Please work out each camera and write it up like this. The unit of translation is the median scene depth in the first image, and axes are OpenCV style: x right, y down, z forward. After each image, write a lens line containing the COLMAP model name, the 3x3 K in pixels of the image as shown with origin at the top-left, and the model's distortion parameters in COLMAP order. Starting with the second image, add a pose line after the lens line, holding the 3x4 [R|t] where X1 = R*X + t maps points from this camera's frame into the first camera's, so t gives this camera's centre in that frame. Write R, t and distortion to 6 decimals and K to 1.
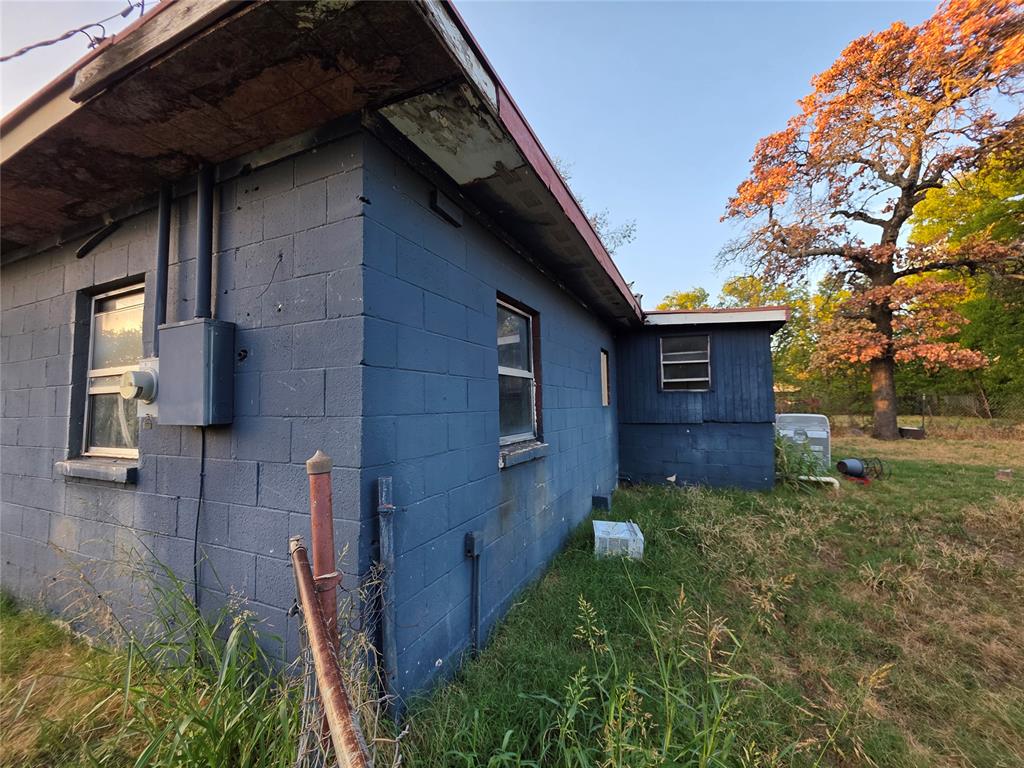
lens RADIAL K [[410.1, 0, 511.3], [0, 410.1, 380.3], [0, 0, 1]] dist [0.002284, 0.000281]
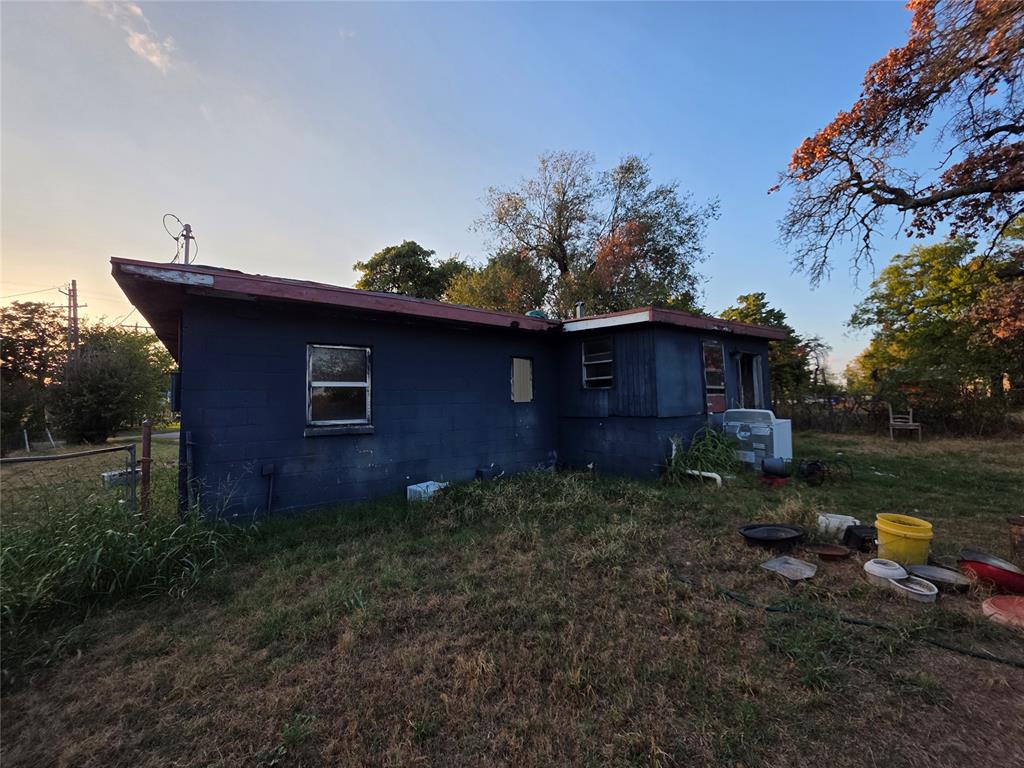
lens RADIAL K [[410.1, 0, 507.8], [0, 410.1, 380.2], [0, 0, 1]] dist [0.002284, 0.000281]
pose [[0.874962, -0.030843, -0.483209, 0.783113], [0.037508, 0.999288, 0.004132, -0.009732], [0.482737, -0.021740, 0.875495, -0.095757]]
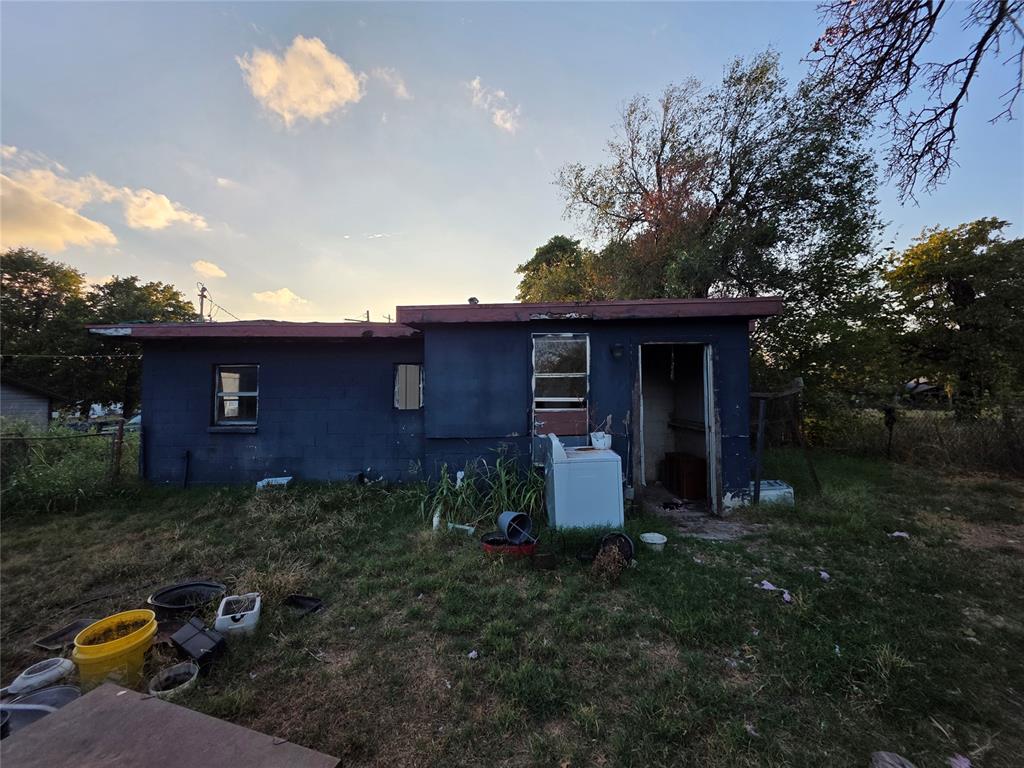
lens RADIAL K [[410.1, 0, 542.0], [0, 410.1, 363.9], [0, 0, 1]] dist [0.002284, 0.000281]
pose [[0.404277, -0.047599, -0.913397, 1.484082], [0.058337, 0.997953, -0.026185, -0.014804], [0.912774, -0.042699, 0.406227, 0.864772]]
